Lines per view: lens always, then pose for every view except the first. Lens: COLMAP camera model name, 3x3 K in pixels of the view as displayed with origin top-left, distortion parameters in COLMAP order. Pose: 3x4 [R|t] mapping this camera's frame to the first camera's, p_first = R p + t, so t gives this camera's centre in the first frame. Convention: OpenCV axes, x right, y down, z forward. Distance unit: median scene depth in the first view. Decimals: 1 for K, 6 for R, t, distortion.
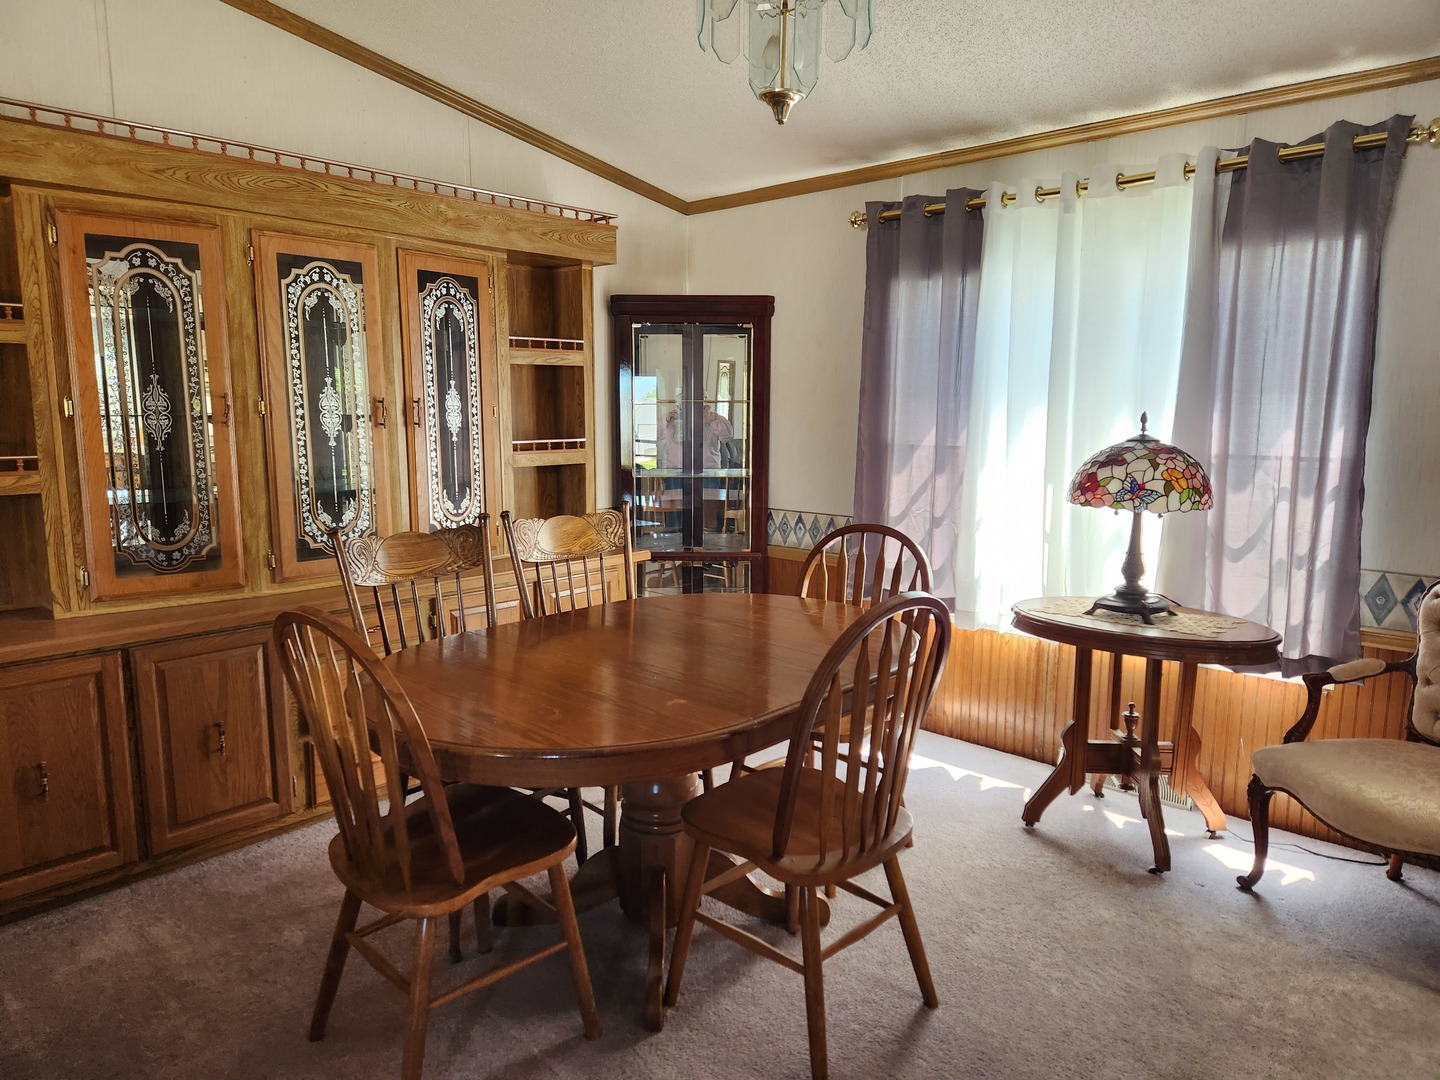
lens RADIAL K [[951.9, 0, 716.2], [0, 951.9, 536.9], [0, 0, 1]] dist [0.050878, -0.009250]
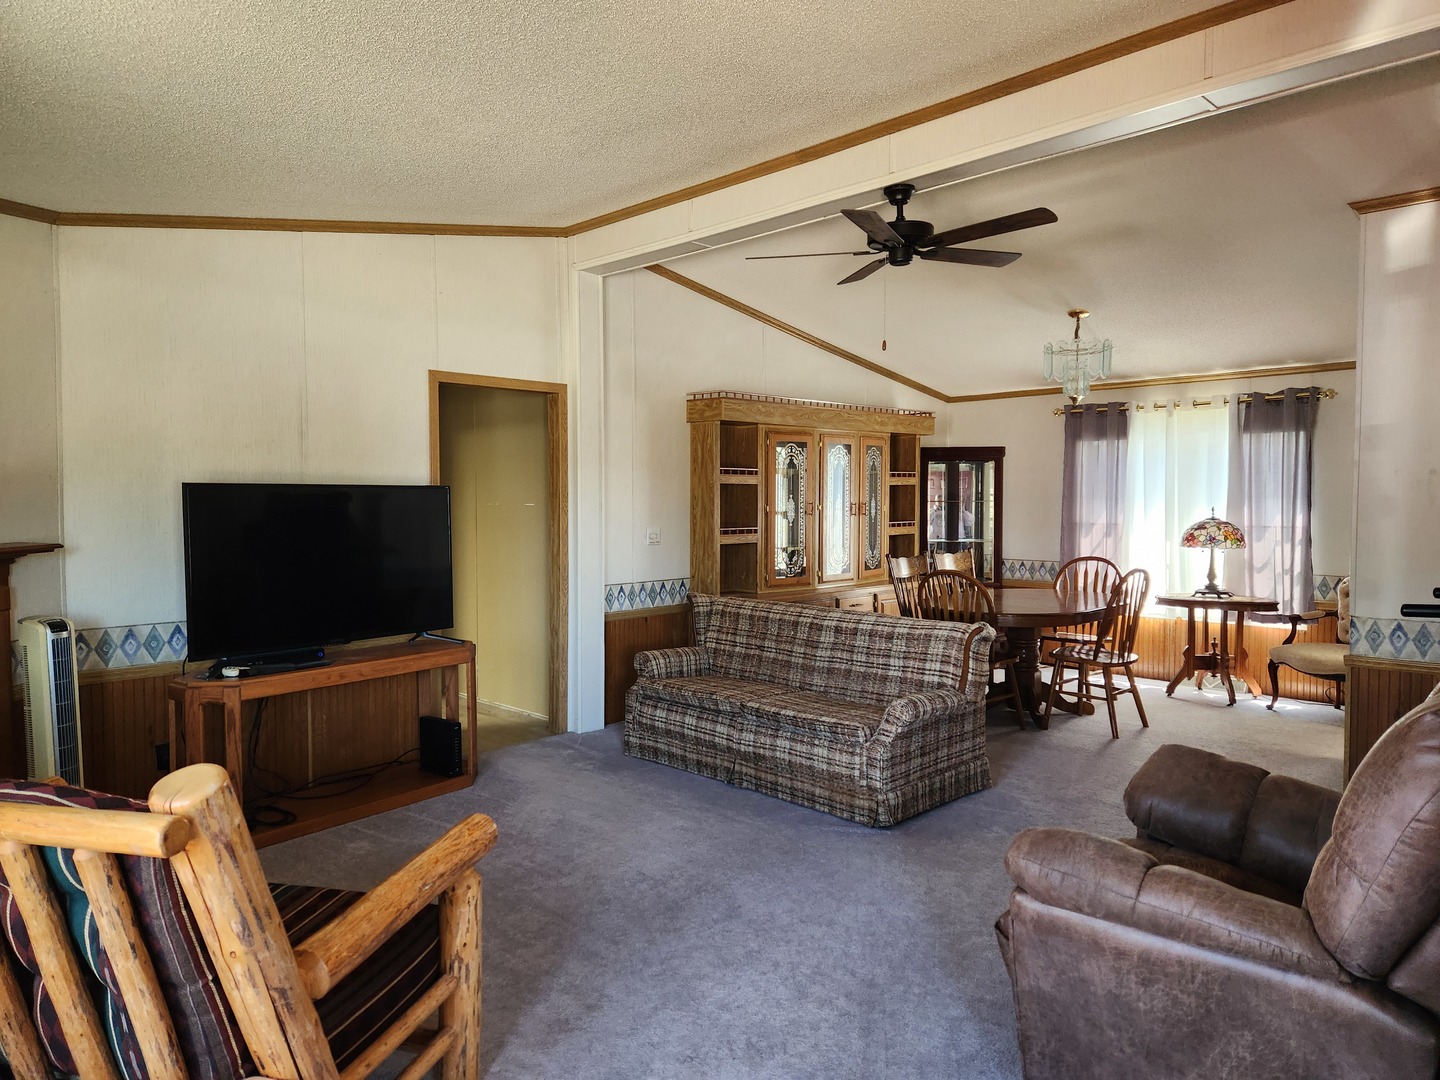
lens RADIAL K [[951.9, 0, 719.5], [0, 951.9, 525.5], [0, 0, 1]] dist [0.050878, -0.009250]
pose [[0.999054, -0.004734, -0.043237, -0.608722], [-0.000047, 0.993943, -0.109901, 0.161235], [0.043495, 0.109799, 0.993002, -1.281342]]
